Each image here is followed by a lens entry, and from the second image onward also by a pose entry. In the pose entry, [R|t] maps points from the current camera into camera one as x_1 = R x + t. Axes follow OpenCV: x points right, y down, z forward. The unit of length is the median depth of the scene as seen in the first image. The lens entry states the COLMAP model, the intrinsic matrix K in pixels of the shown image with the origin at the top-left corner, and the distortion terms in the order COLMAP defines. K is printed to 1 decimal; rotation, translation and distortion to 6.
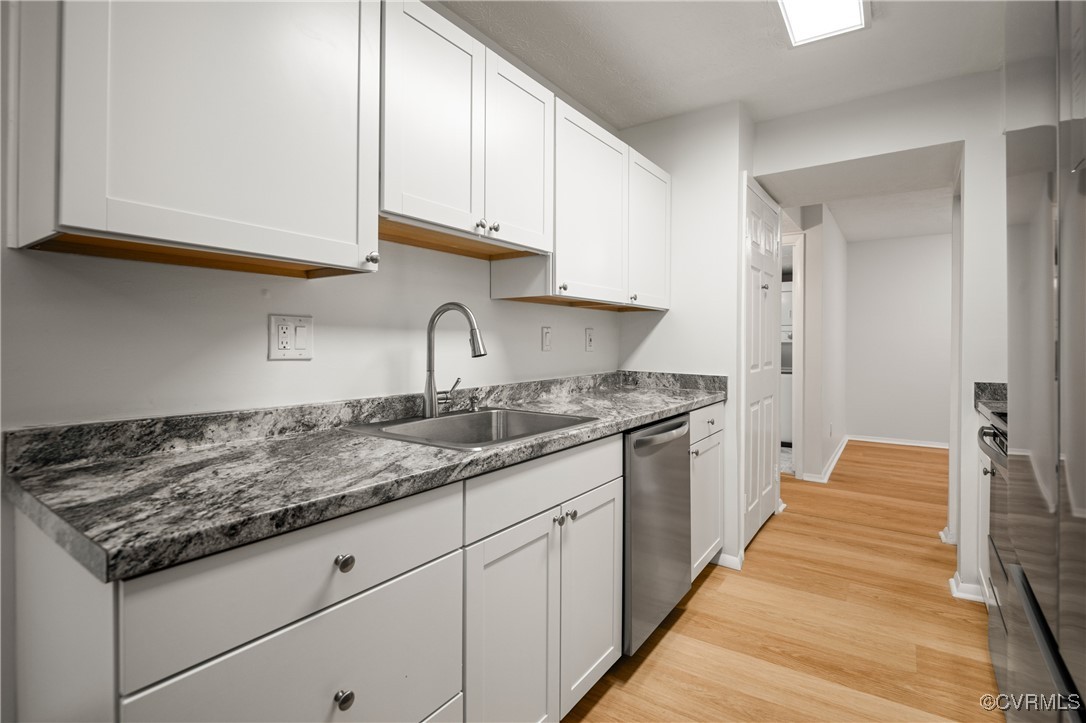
lens RADIAL K [[515.4, 0, 549.6], [0, 515.4, 342.7], [0, 0, 1]] dist [0.002254, -0.008169]
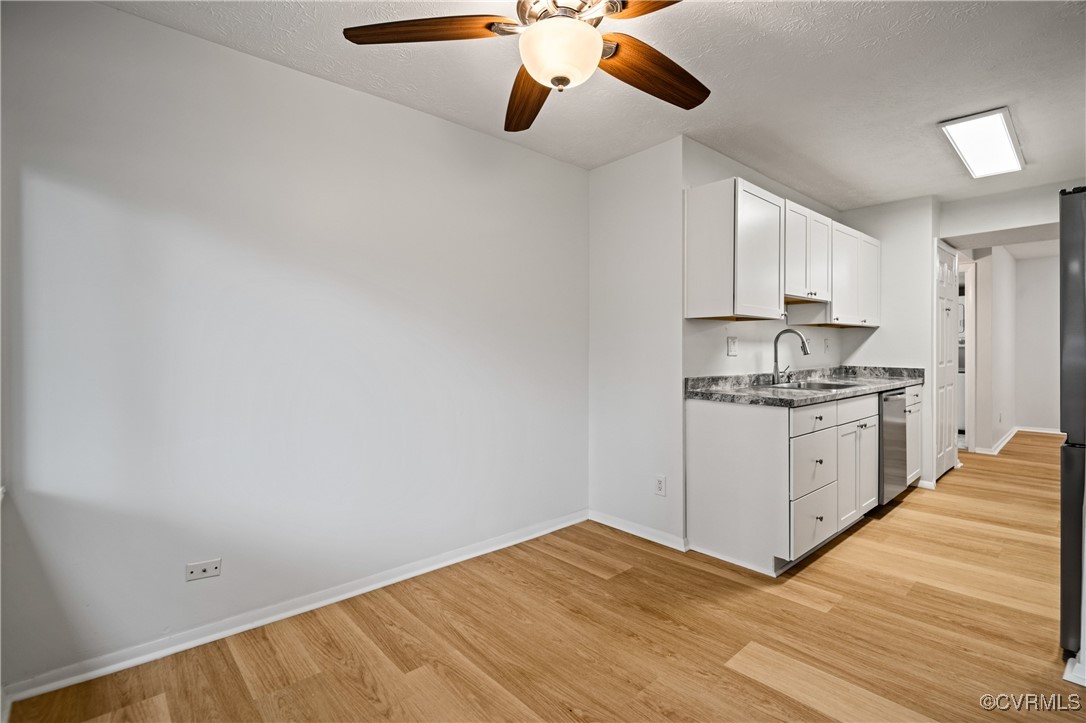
lens RADIAL K [[503.9, 0, 556.2], [0, 503.9, 351.7], [0, 0, 1]] dist [0.003000, -0.008353]
pose [[0.974915, -0.008496, -0.222417, -0.521715], [0.009012, 0.999959, 0.001305, 0.002090], [0.222397, -0.003276, 0.974951, -0.961130]]
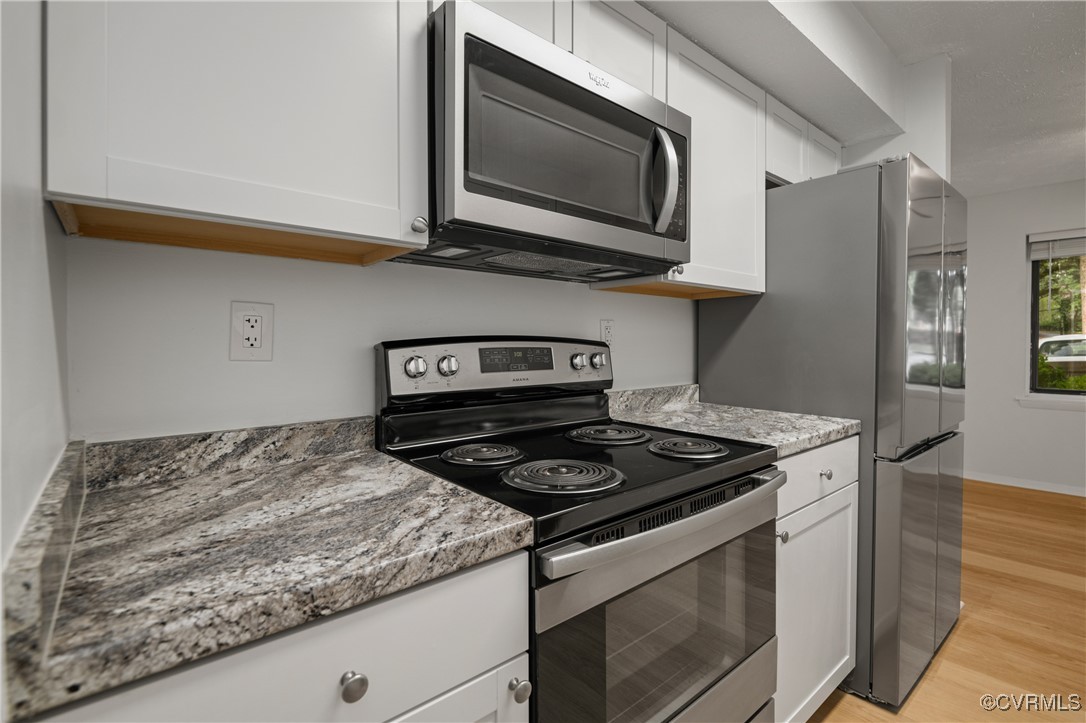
lens RADIAL K [[503.9, 0, 564.1], [0, 503.9, 346.7], [0, 0, 1]] dist [0.003000, -0.008353]
pose [[-0.972931, -0.009196, 0.230915, 0.678844], [-0.007022, 0.999923, 0.010237, 0.003714], [-0.230991, 0.008338, -0.972920, 1.229211]]
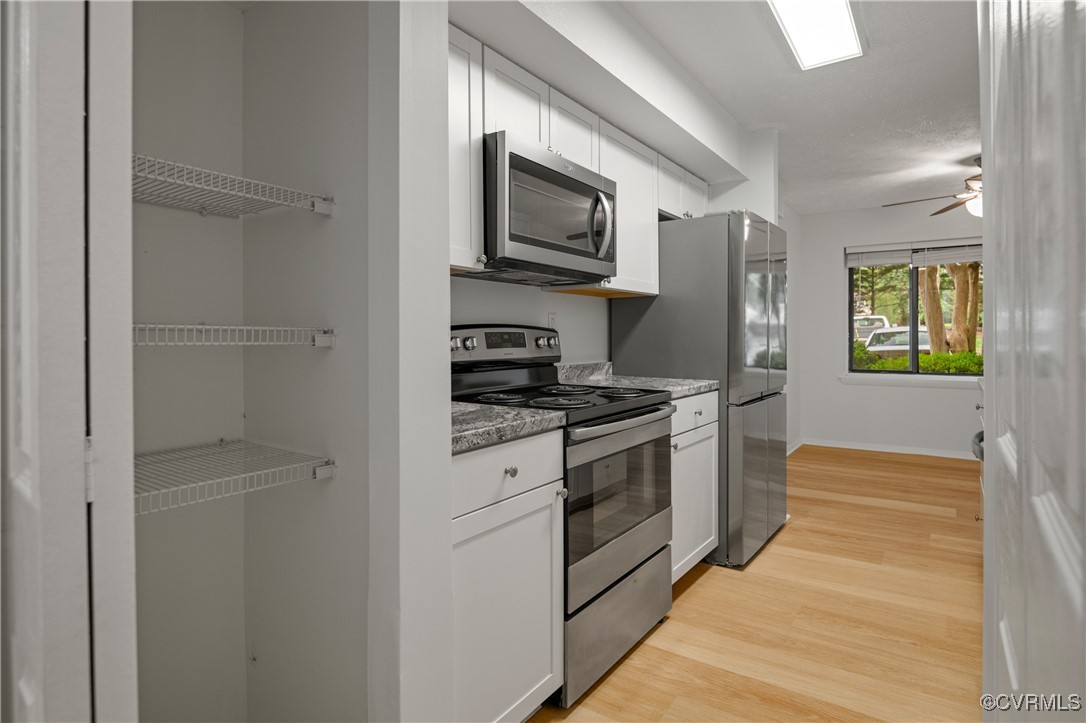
lens RADIAL K [[572.1, 0, 566.8], [0, 572.1, 334.8], [0, 0, 1]] dist [0.002060, 0.000363]
pose [[-0.999868, -0.003119, -0.015933, 0.788660], [-0.003051, 0.999986, -0.004332, 0.021140], [0.015946, -0.004282, -0.999864, 1.693115]]
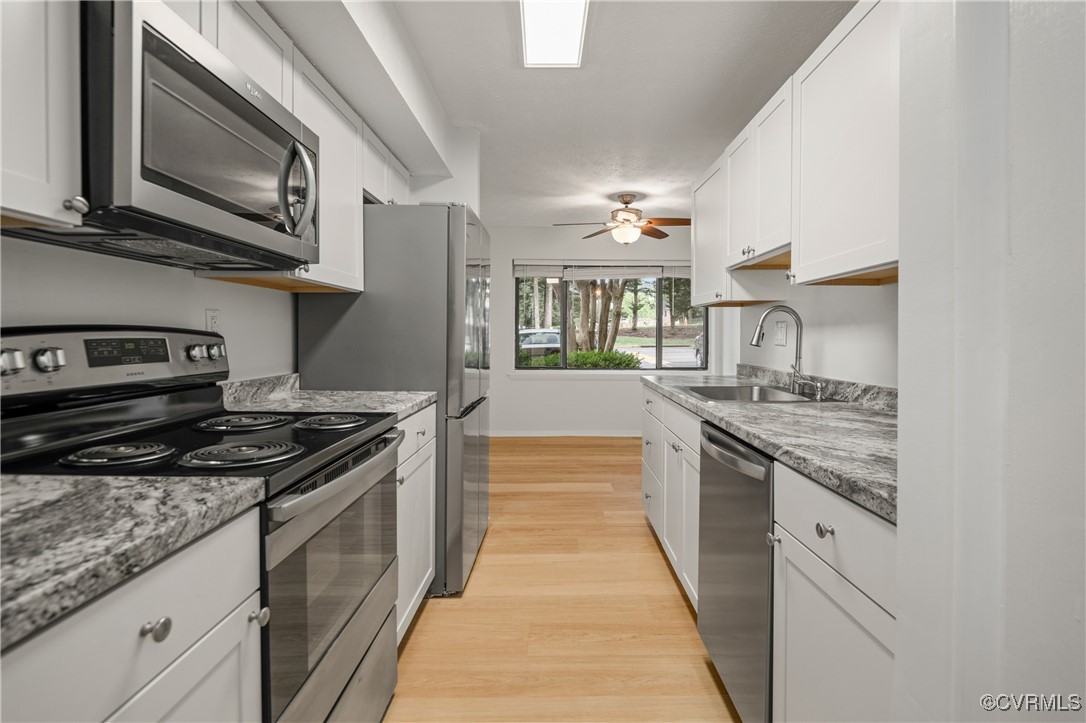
lens RADIAL K [[515.4, 0, 559.1], [0, 515.4, 340.6], [0, 0, 1]] dist [0.002254, -0.008169]
pose [[-0.814780, -0.003043, -0.579763, 0.826070], [-0.008531, 0.999941, 0.006741, 0.006080], [0.579708, 0.010438, -0.814757, 1.387934]]
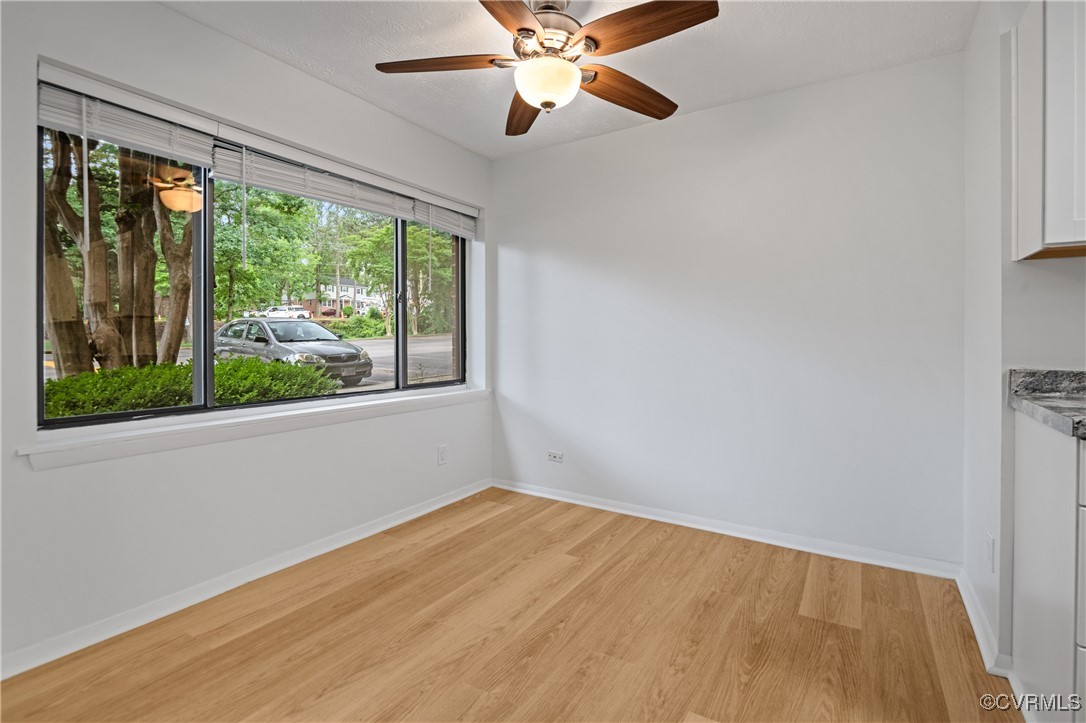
lens RADIAL K [[503.9, 0, 549.0], [0, 503.9, 343.1], [0, 0, 1]] dist [0.003000, -0.008353]
pose [[0.045295, 0.002561, -0.998970, 0.243376], [-0.002319, 0.999994, 0.002459, 0.038253], [0.998971, 0.002206, 0.045301, -0.276639]]
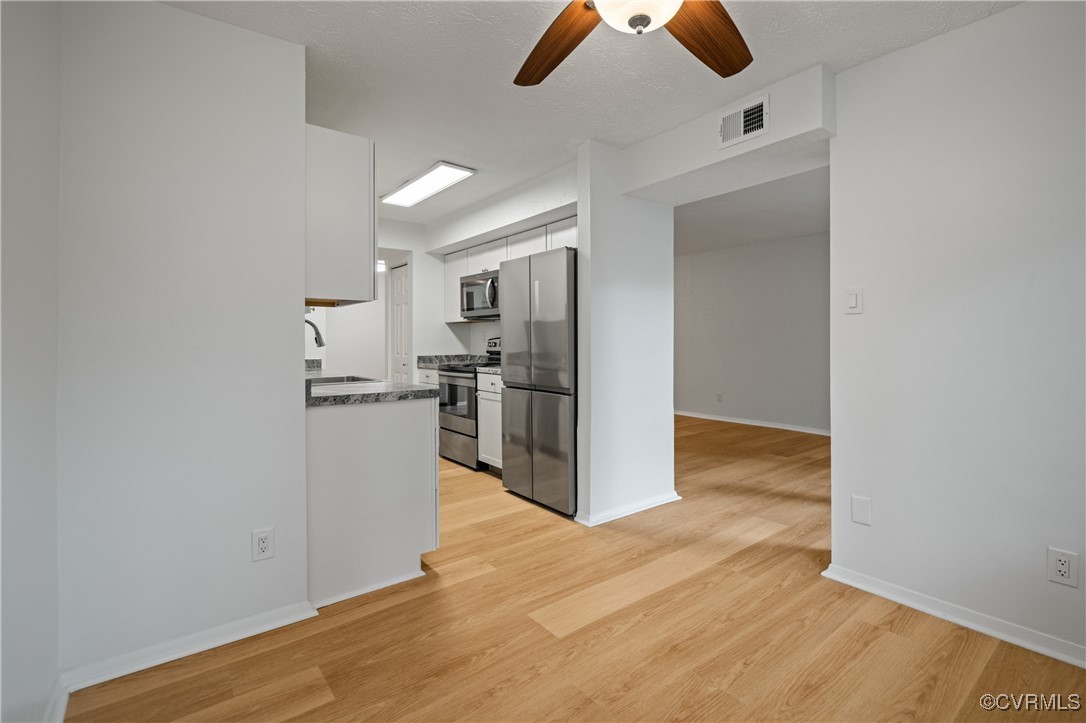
lens RADIAL K [[503.9, 0, 567.4], [0, 503.9, 339.0], [0, 0, 1]] dist [0.003000, -0.008353]
pose [[0.273847, -0.005685, 0.961756, -1.311810], [0.008164, 0.999960, 0.003586, -0.001701], [-0.961739, 0.006869, 0.273883, -0.320317]]
